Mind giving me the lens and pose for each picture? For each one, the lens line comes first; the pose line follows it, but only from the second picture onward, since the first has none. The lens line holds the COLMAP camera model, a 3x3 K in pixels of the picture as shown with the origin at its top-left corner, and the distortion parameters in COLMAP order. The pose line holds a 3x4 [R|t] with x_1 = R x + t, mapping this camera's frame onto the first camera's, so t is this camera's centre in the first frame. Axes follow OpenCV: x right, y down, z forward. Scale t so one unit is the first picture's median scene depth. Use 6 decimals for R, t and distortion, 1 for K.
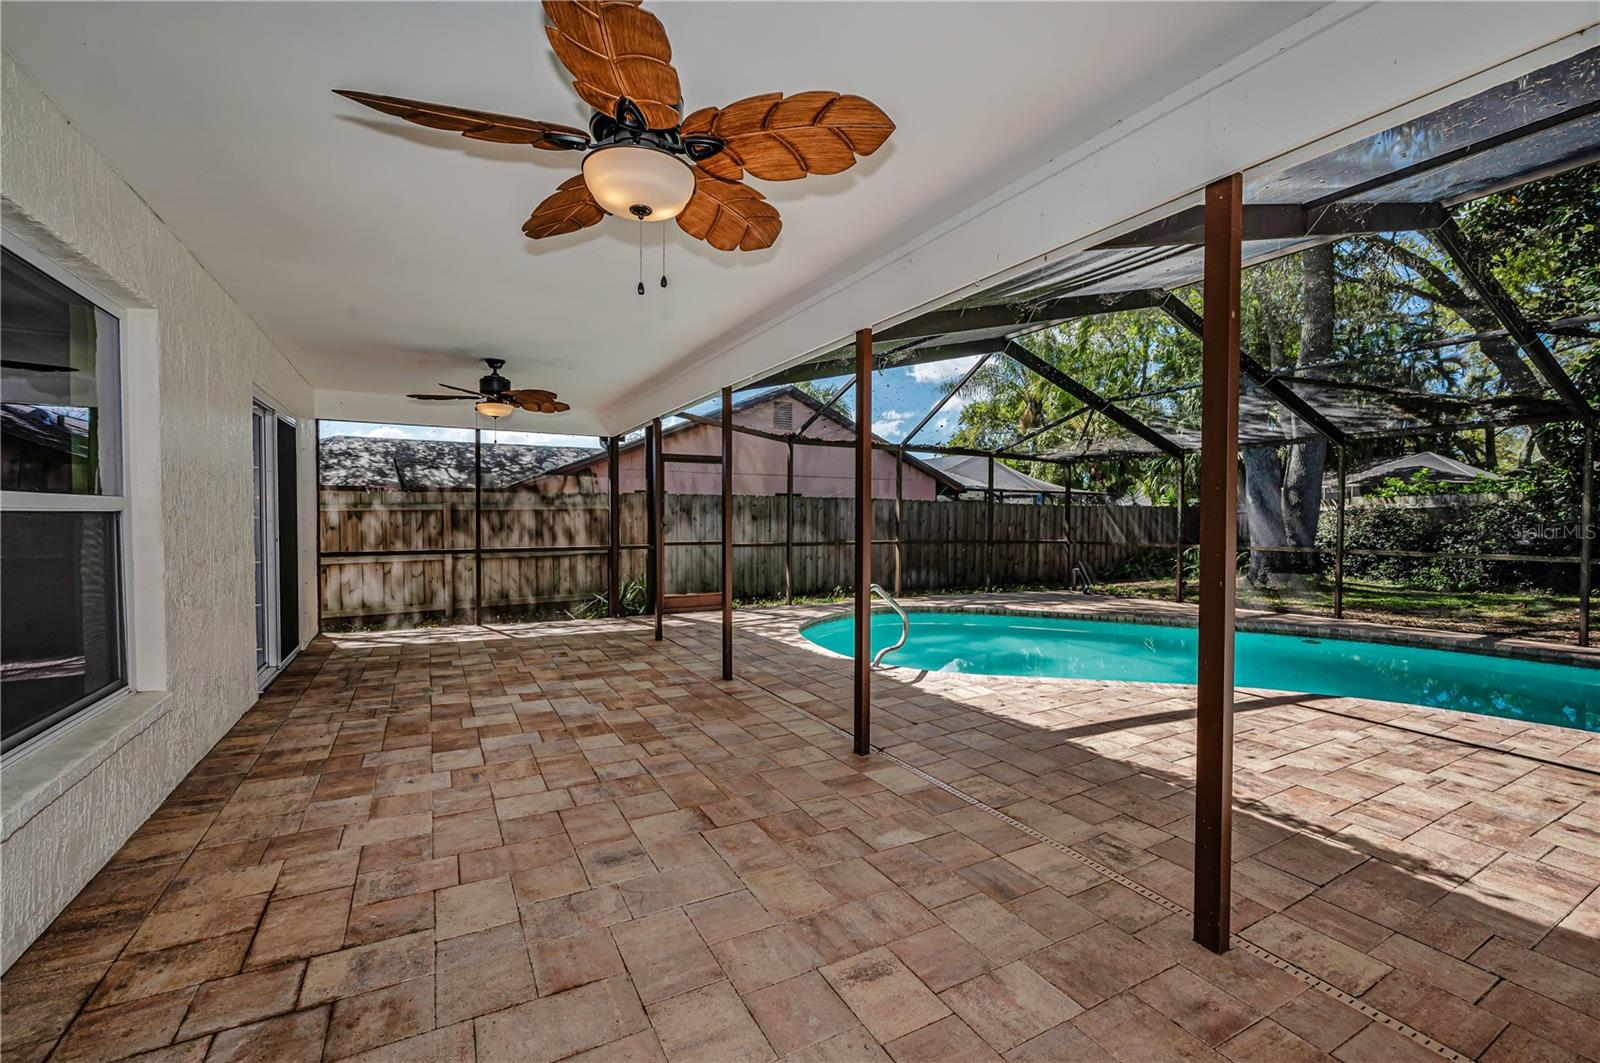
lens RADIAL K [[673.6, 0, 799.7], [0, 673.6, 531.0], [0, 0, 1]] dist [-0.000194, -0.000038]
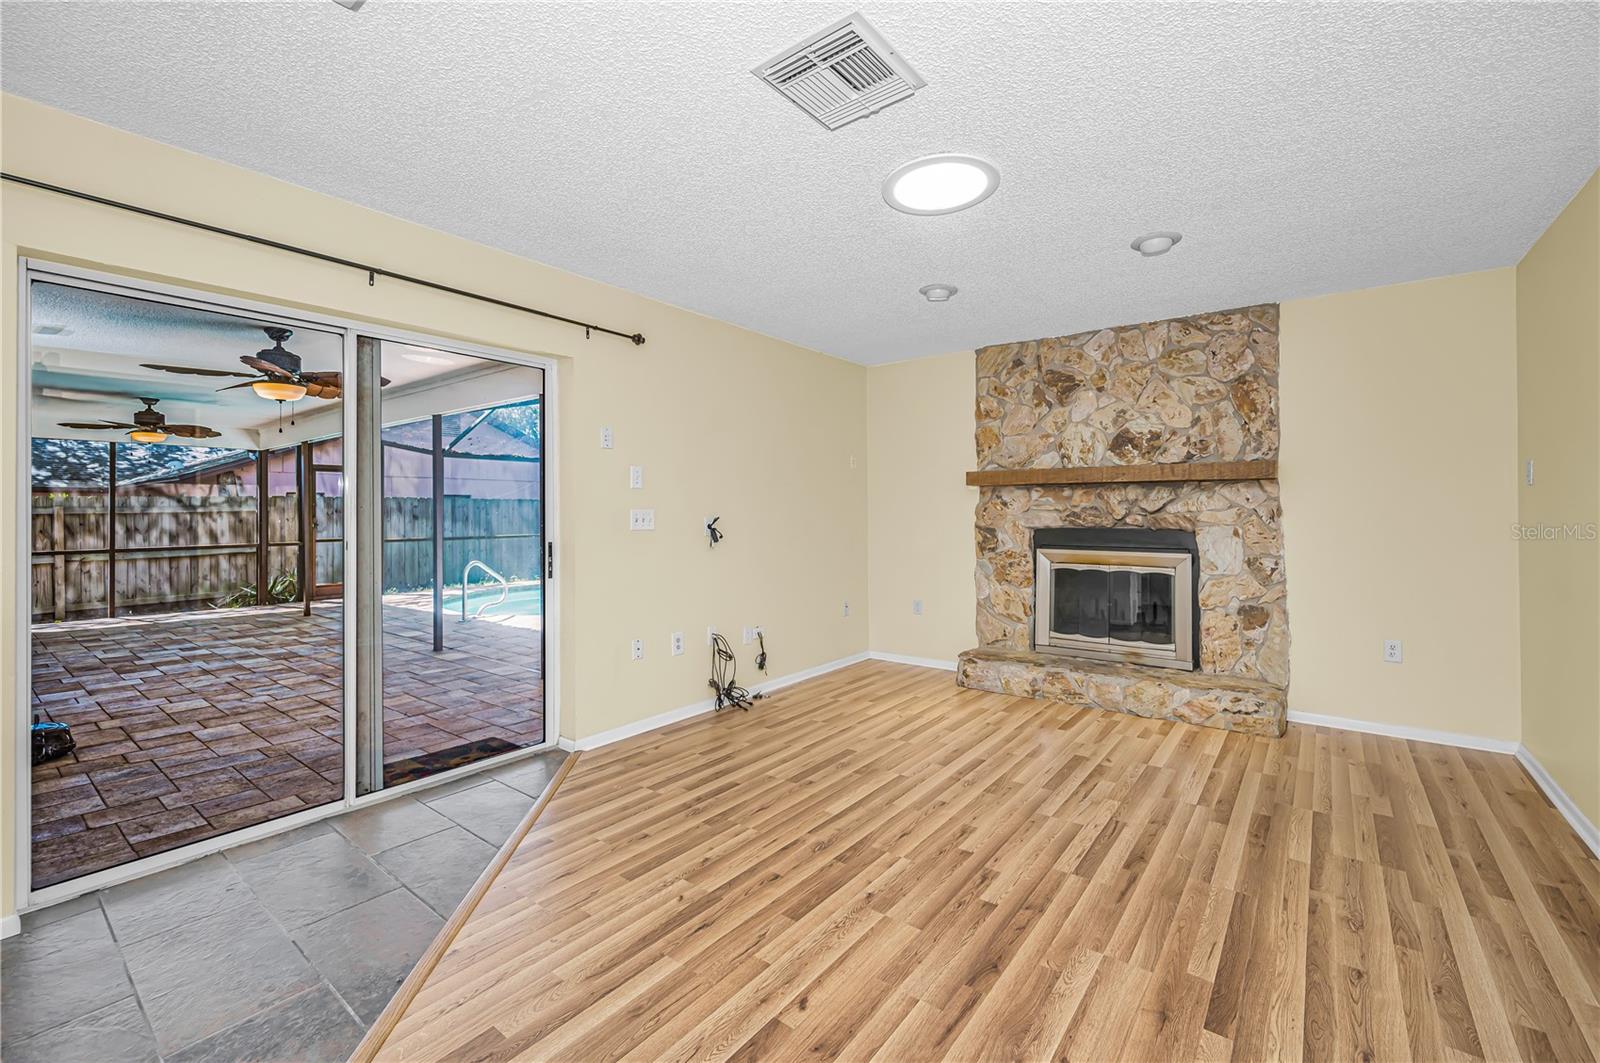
lens RADIAL K [[673.6, 0, 813.1], [0, 673.6, 506.6], [0, 0, 1]] dist [-0.000194, -0.000038]
pose [[0.913266, -0.007319, 0.407297, 0.105903], [0.019096, 0.999509, -0.024856, 0.004449], [-0.406915, 0.030478, 0.912957, -0.399384]]
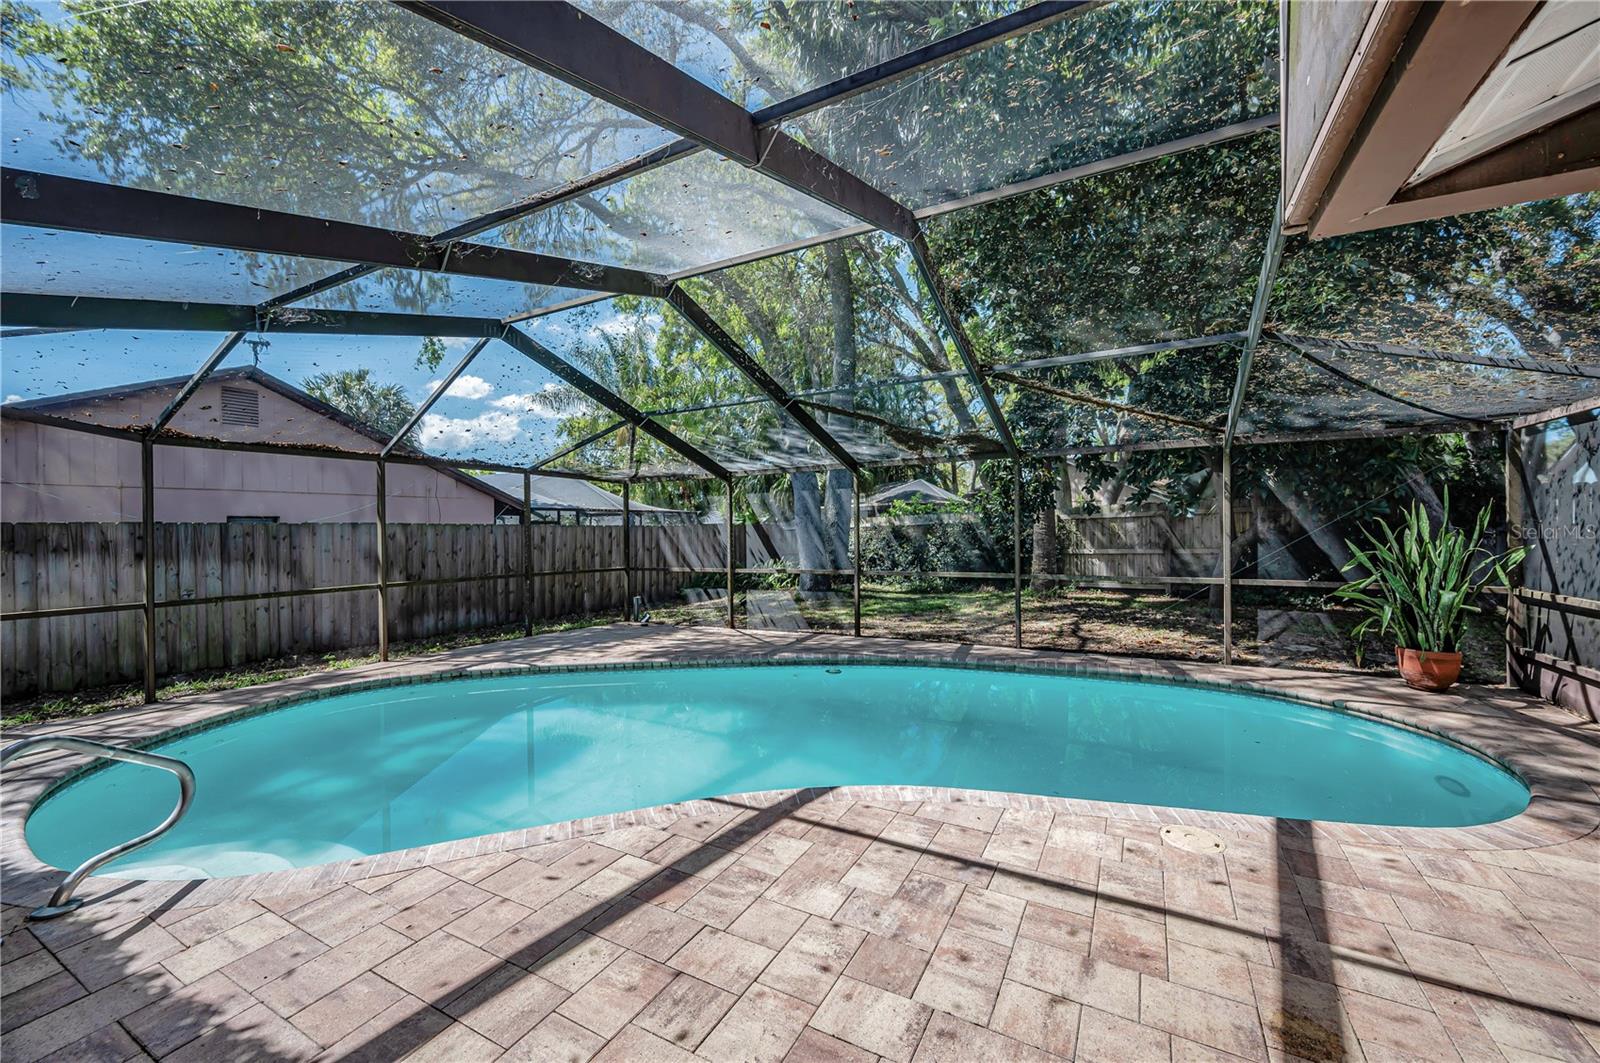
lens RADIAL K [[637.0, 0, 802.1], [0, 637.0, 529.6], [0, 0, 1]] dist [0.008707, -0.001448]
pose [[0.846092, -0.017270, 0.532756, 0.181602], [0.028653, 0.999503, -0.013106, -0.024711], [-0.532266, 0.026354, 0.846167, 0.182049]]
